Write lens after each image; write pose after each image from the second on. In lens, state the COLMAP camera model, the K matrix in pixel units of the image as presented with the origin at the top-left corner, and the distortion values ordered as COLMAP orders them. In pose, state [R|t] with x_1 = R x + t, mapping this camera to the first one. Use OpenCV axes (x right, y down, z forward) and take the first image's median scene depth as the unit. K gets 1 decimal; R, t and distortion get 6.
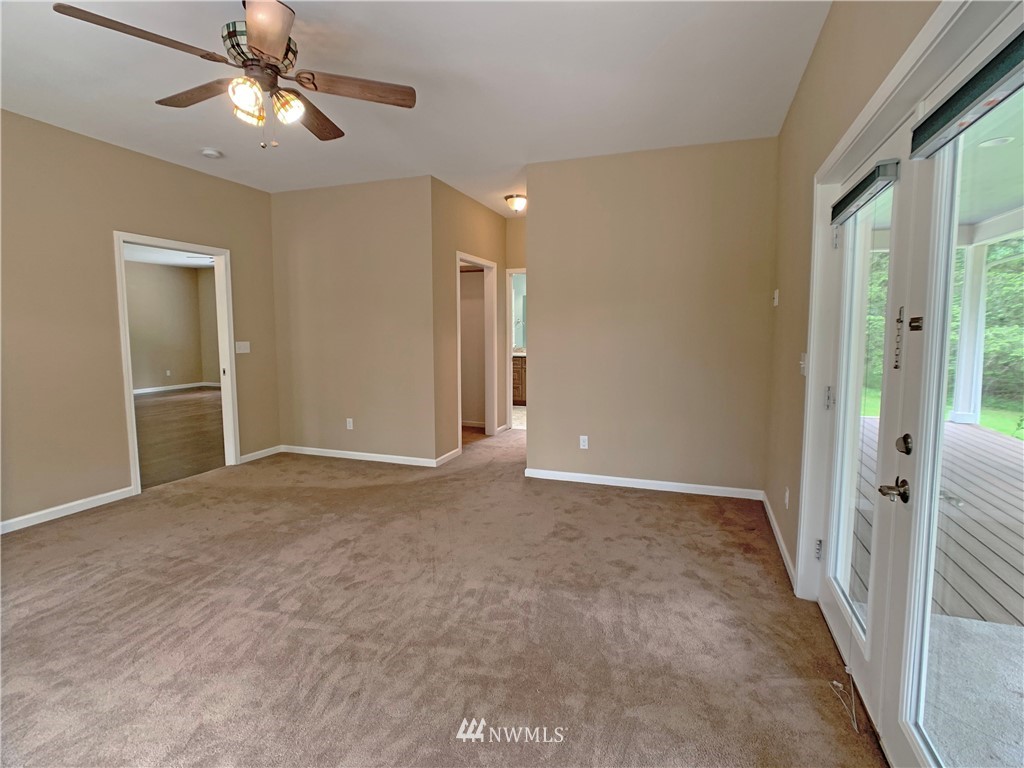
lens RADIAL K [[509.6, 0, 515.7], [0, 509.6, 380.3], [0, 0, 1]] dist [-0.004647, -0.001965]
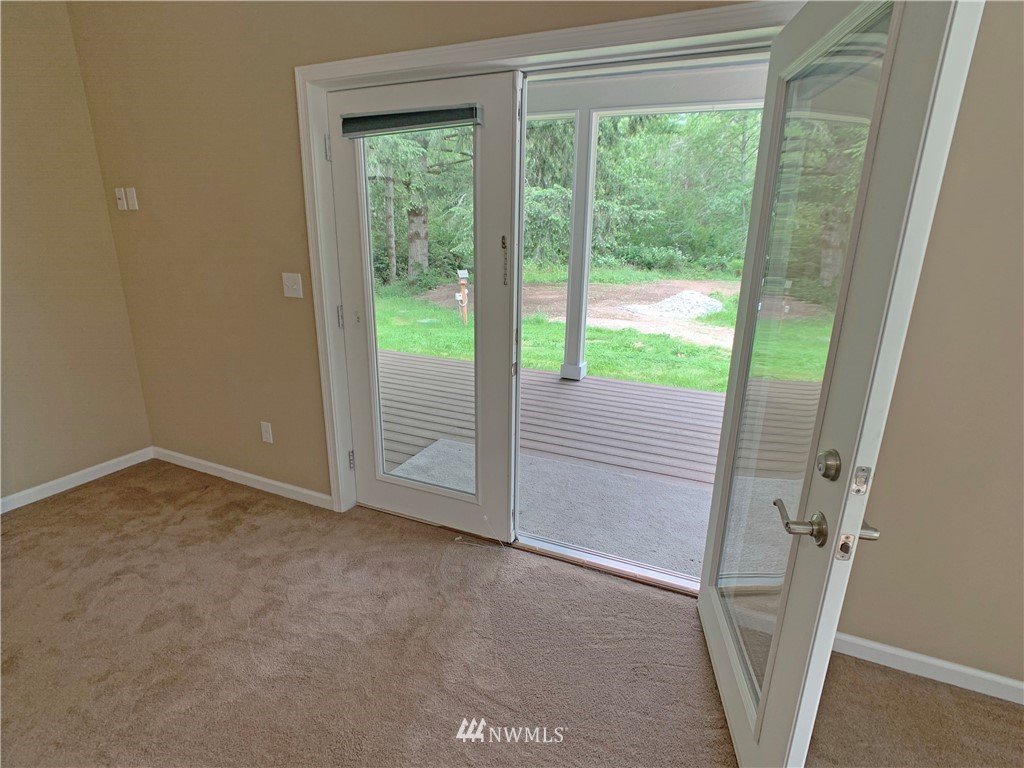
lens RADIAL K [[509.6, 0, 514.2], [0, 509.6, 387.1], [0, 0, 1]] dist [-0.004647, -0.001965]
pose [[0.071503, -0.267504, 0.960900, -0.299709], [0.088691, 0.961255, 0.261003, -0.044254], [-0.993489, 0.066561, 0.092458, 0.493094]]
